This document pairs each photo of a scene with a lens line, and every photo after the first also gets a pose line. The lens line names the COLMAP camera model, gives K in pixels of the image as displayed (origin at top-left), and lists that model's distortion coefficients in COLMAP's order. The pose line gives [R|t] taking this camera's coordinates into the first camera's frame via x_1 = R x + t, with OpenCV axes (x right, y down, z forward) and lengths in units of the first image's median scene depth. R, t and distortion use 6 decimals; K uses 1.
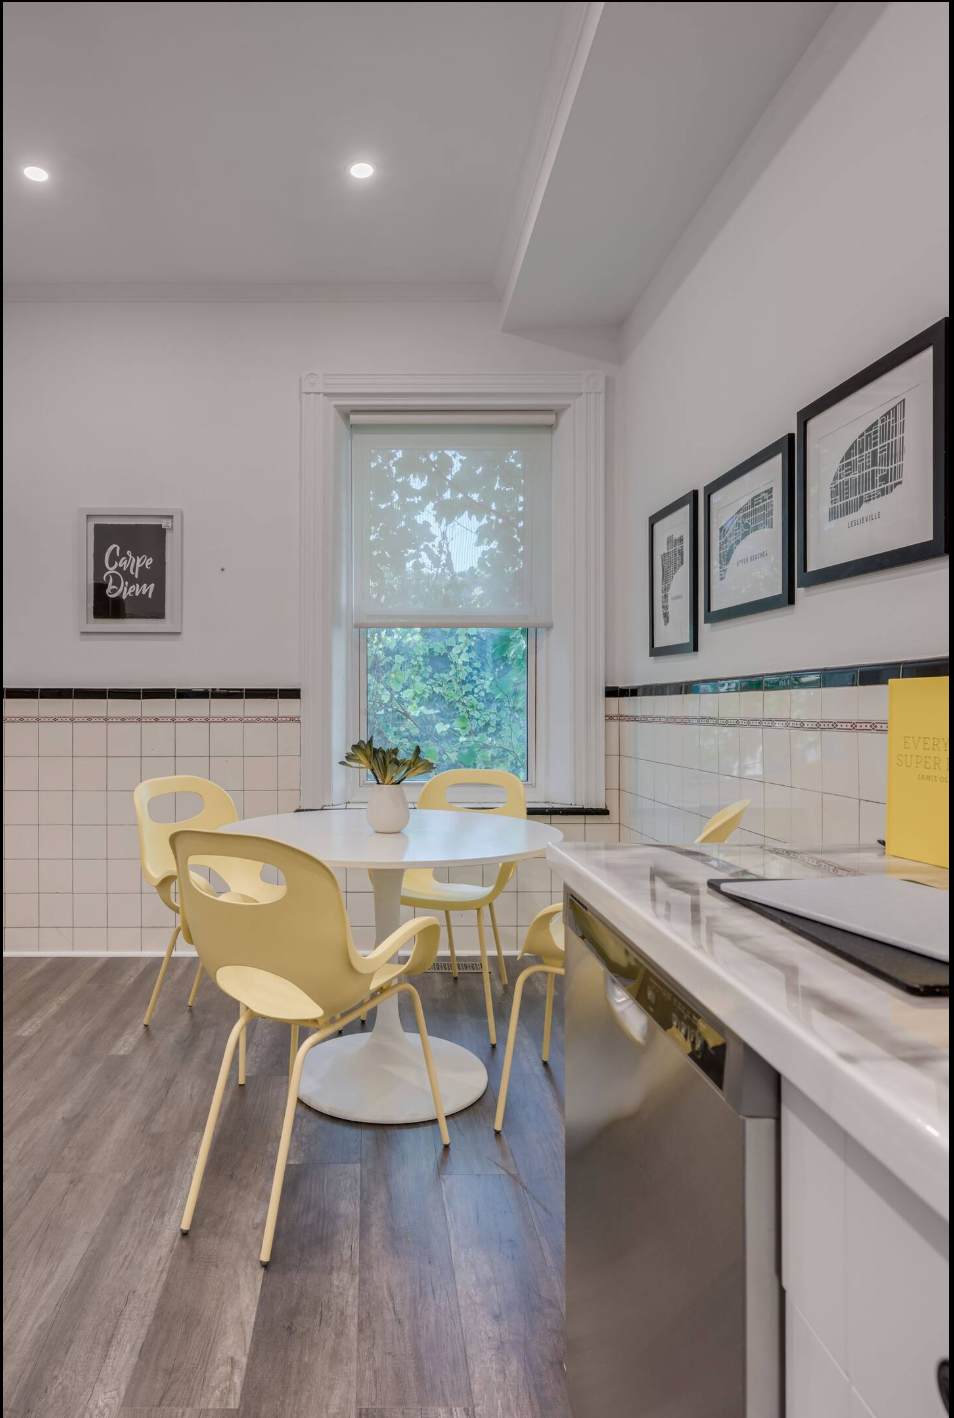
lens RADIAL K [[859.5, 0, 400.8], [0, 859.5, 703.5], [0, 0, 1]] dist [-0.009096, 0.002001]
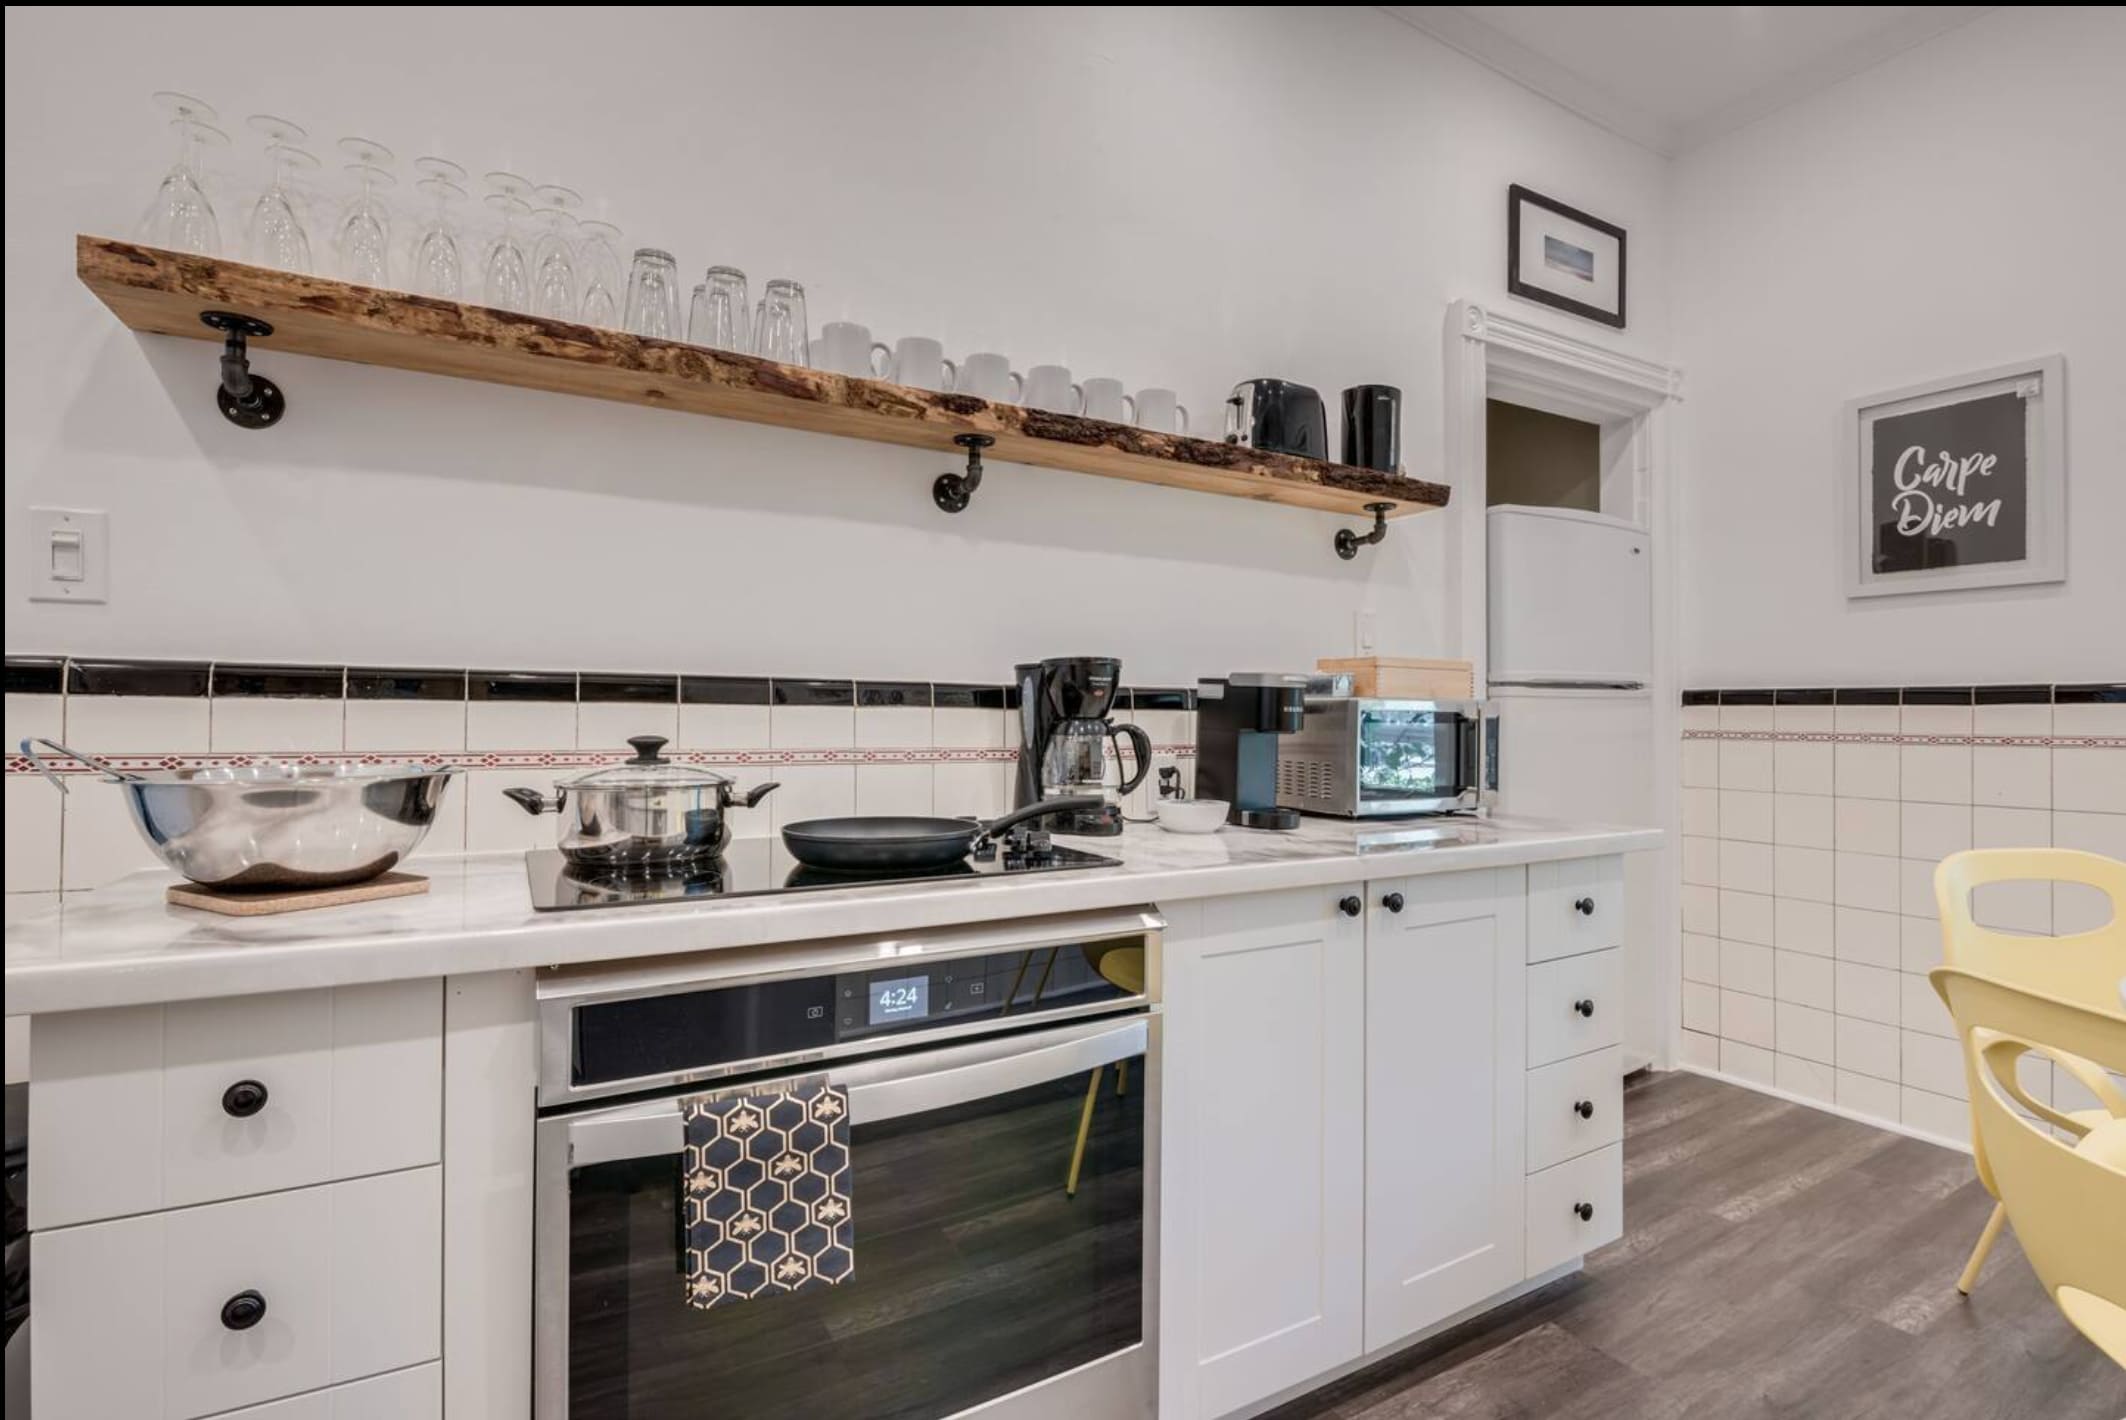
lens RADIAL K [[993.2, 0, 1056.1], [0, 993.2, 703.9], [0, 0, 1]] dist [-0.002001, -0.005745]
pose [[0.469850, -0.008508, -0.882706, -0.008028], [-0.001258, 0.999946, -0.010308, 0.002200], [0.882746, 0.005954, 0.469813, 0.153650]]
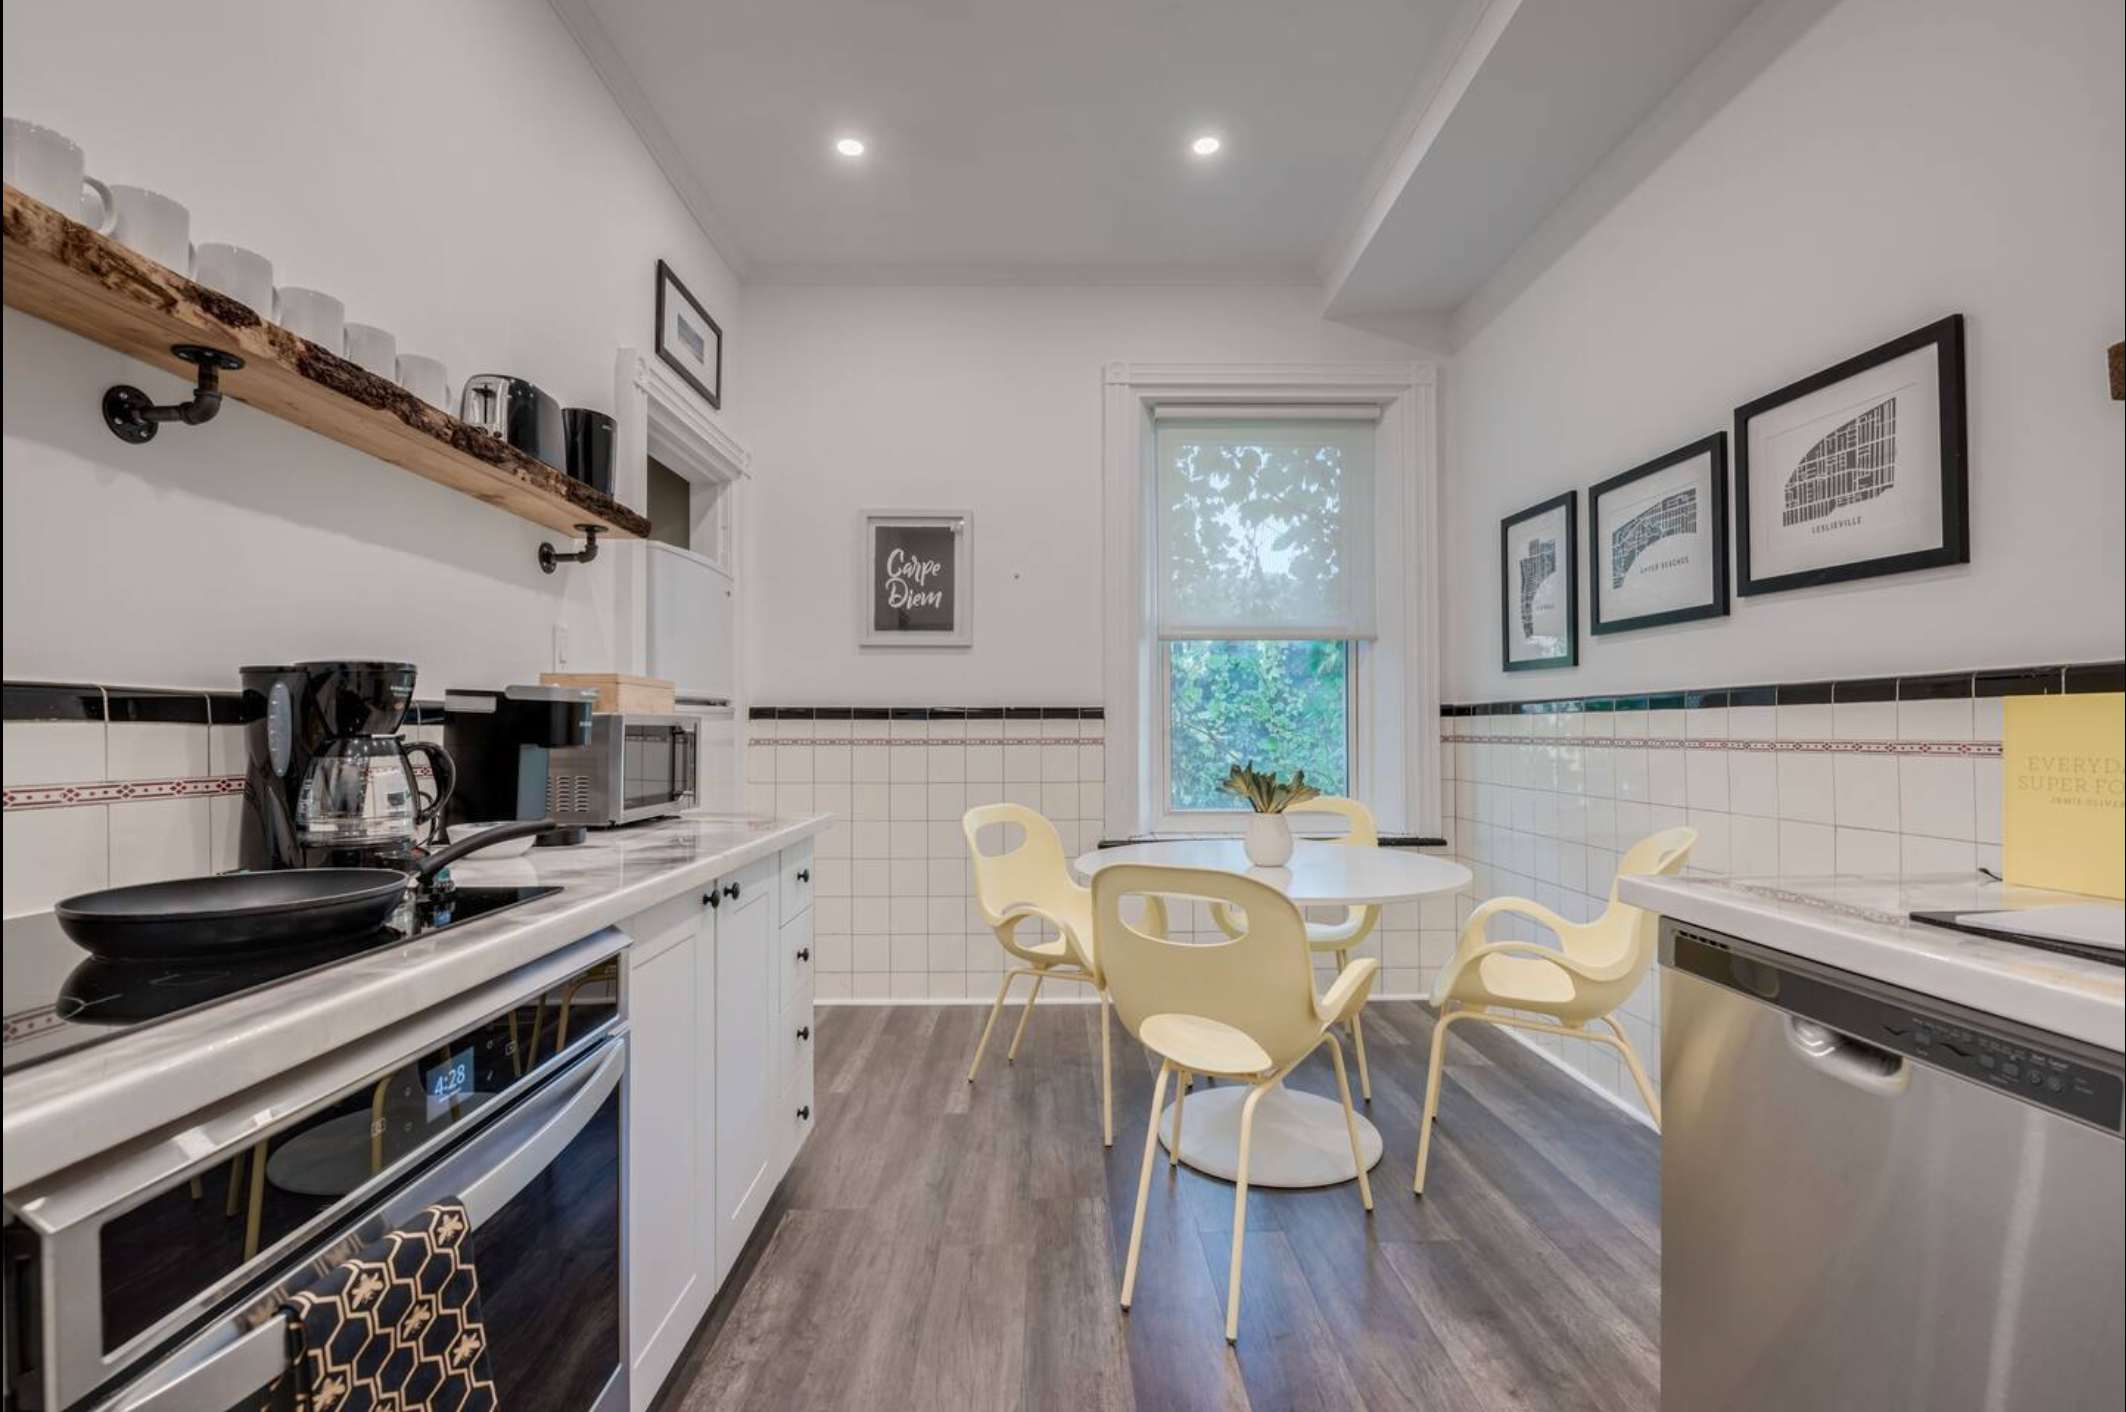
lens RADIAL K [[948.4, 0, 1069.2], [0, 948.4, 708.9], [0, 0, 1]] dist [-0.024045, -0.002907]
pose [[0.999970, -0.001910, 0.007503, -0.165864], [0.002027, 0.999875, -0.015657, -0.000279], [-0.007472, 0.015672, 0.999849, -0.000509]]
